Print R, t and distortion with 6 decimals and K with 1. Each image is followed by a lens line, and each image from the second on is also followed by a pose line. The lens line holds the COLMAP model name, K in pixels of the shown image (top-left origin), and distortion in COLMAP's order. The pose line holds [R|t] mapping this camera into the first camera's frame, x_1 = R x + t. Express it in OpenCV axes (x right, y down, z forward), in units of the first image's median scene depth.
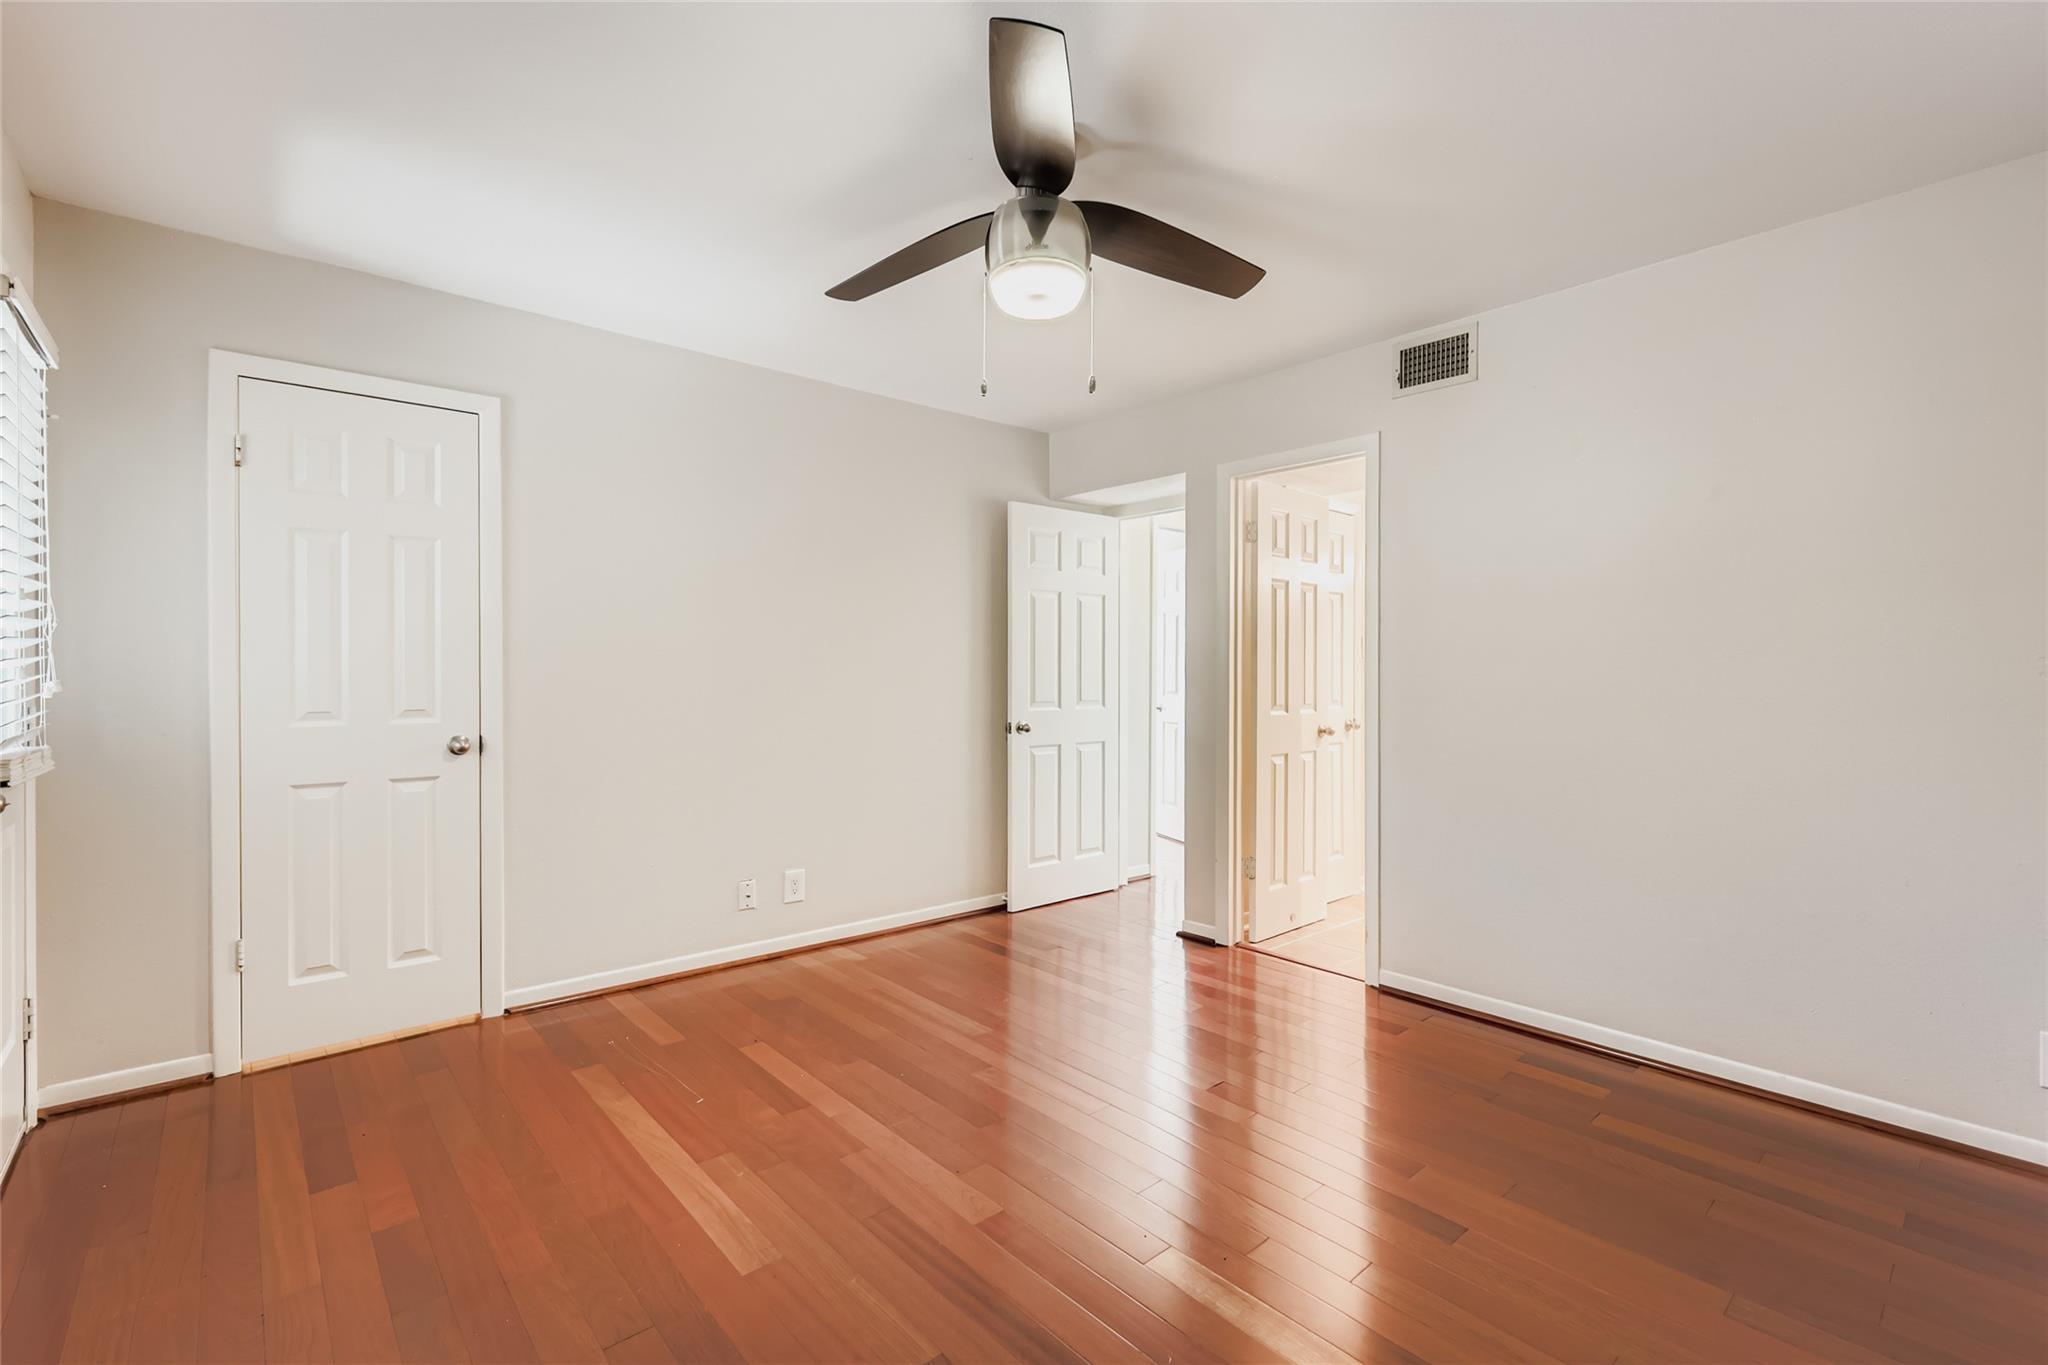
lens RADIAL K [[901.8, 0, 1019.6], [0, 901.8, 673.4], [0, 0, 1]] dist [-0.000158, 0.000662]
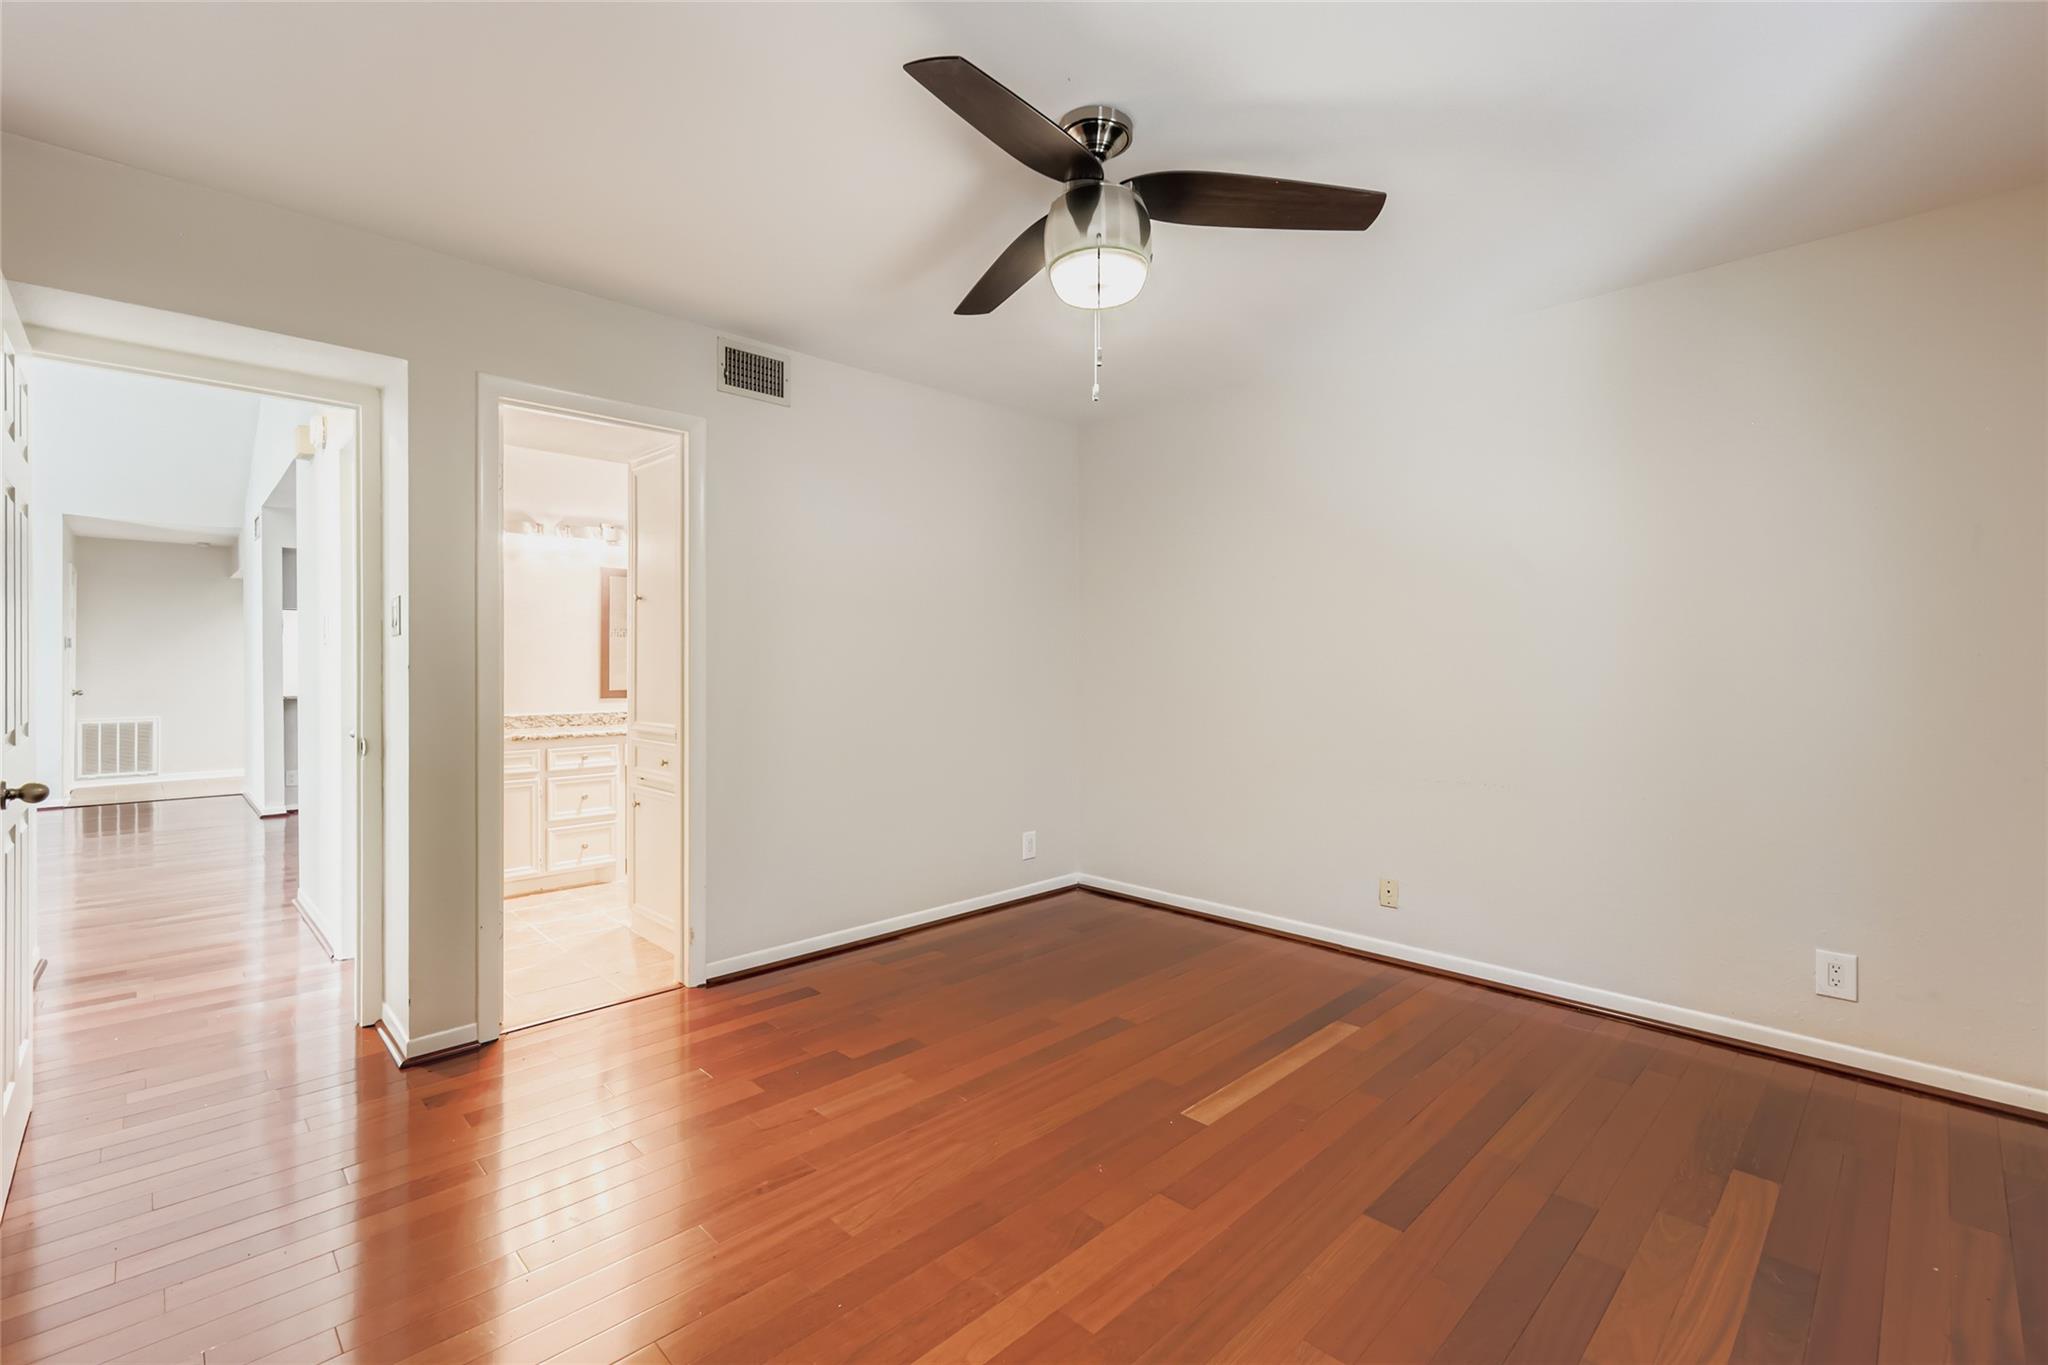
lens RADIAL K [[901.8, 0, 1019.6], [0, 901.8, 673.4], [0, 0, 1]] dist [-0.000158, 0.000662]
pose [[-0.054088, -0.004790, 0.998525, -0.646947], [0.008246, 0.999952, 0.005244, 0.009337], [-0.998502, 0.008518, -0.054046, 0.766973]]
